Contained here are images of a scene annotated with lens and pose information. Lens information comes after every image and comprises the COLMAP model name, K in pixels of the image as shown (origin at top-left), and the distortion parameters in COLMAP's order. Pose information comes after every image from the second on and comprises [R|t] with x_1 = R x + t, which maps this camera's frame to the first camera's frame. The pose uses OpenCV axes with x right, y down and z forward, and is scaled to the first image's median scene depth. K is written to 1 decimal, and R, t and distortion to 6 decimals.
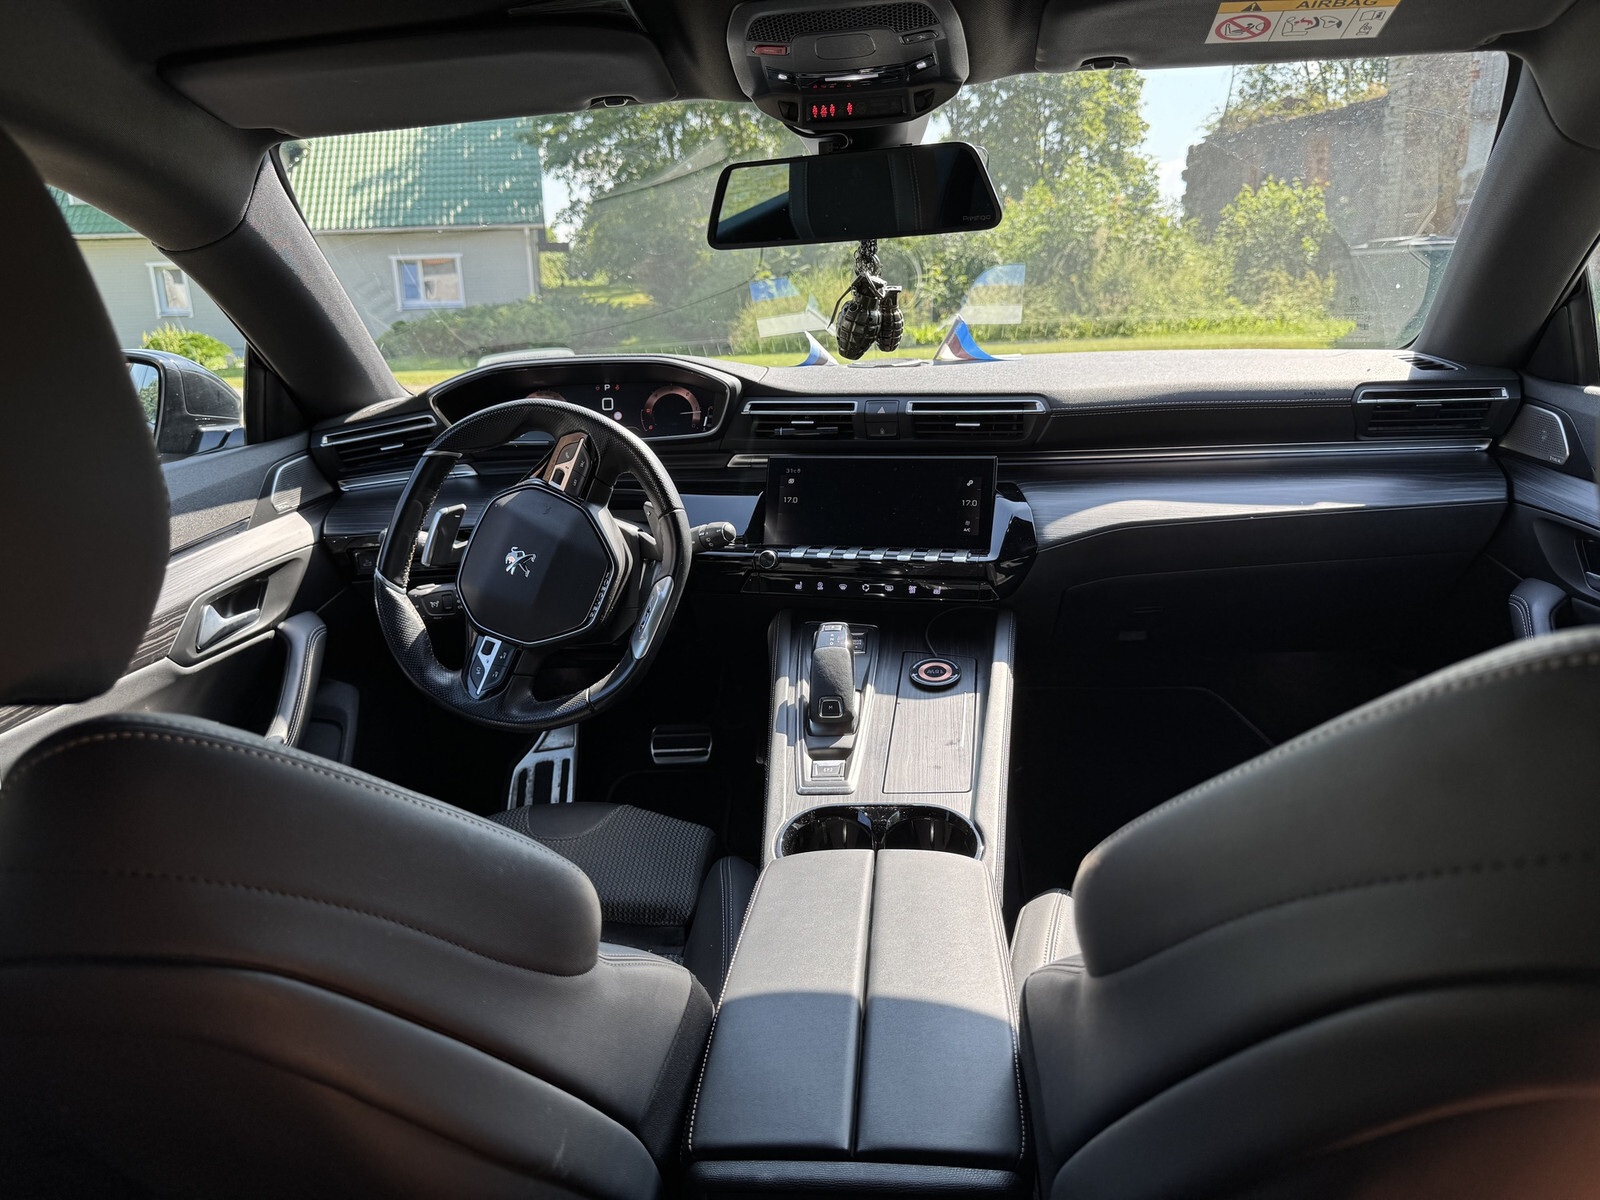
lens RADIAL K [[1088.5, 0, 800.0], [0, 1088.5, 600.0], [0, 0, 1]] dist [0.001659, 0.001198]
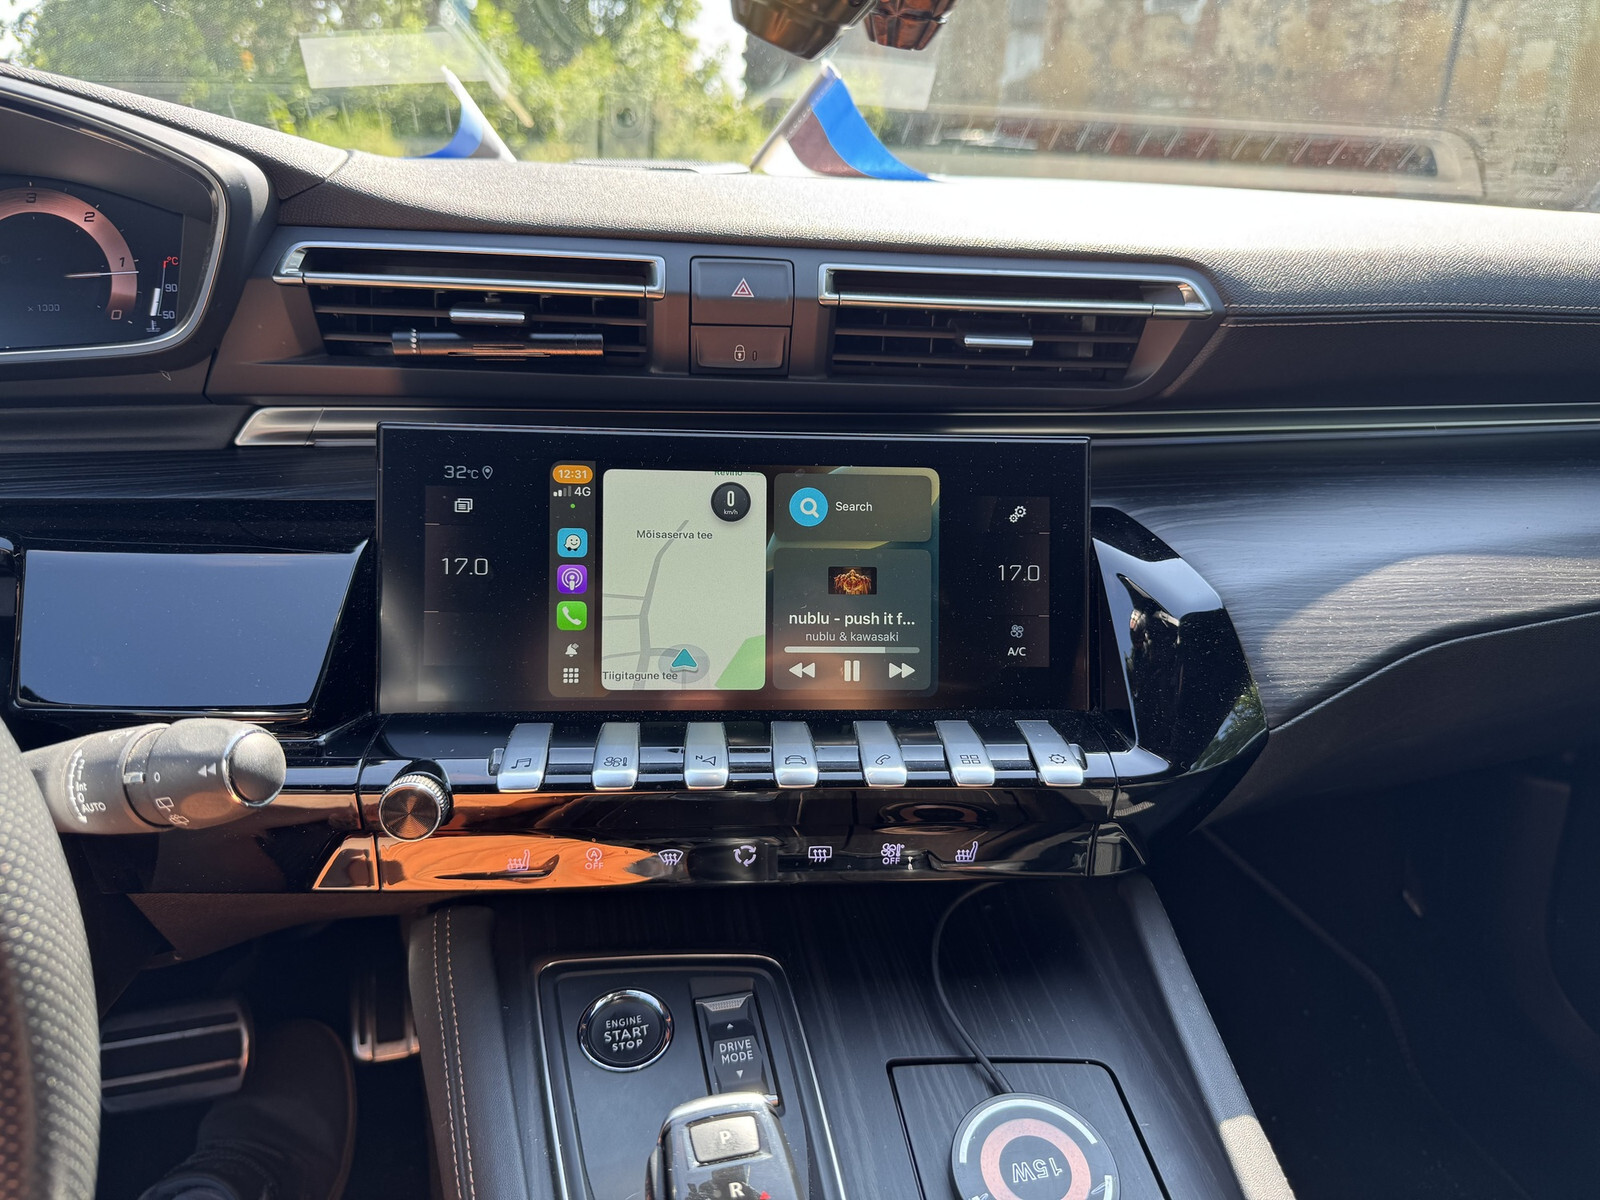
lens RADIAL K [[1128.4, 0, 800.0], [0, 1128.4, 600.0], [0, 0, 1]] dist [0.050812, -0.132166]
pose [[0.927427, -0.058456, 0.369408, -0.038581], [0.026198, 0.995438, 0.091749, -0.105080], [-0.373086, -0.075412, 0.924727, 0.631209]]
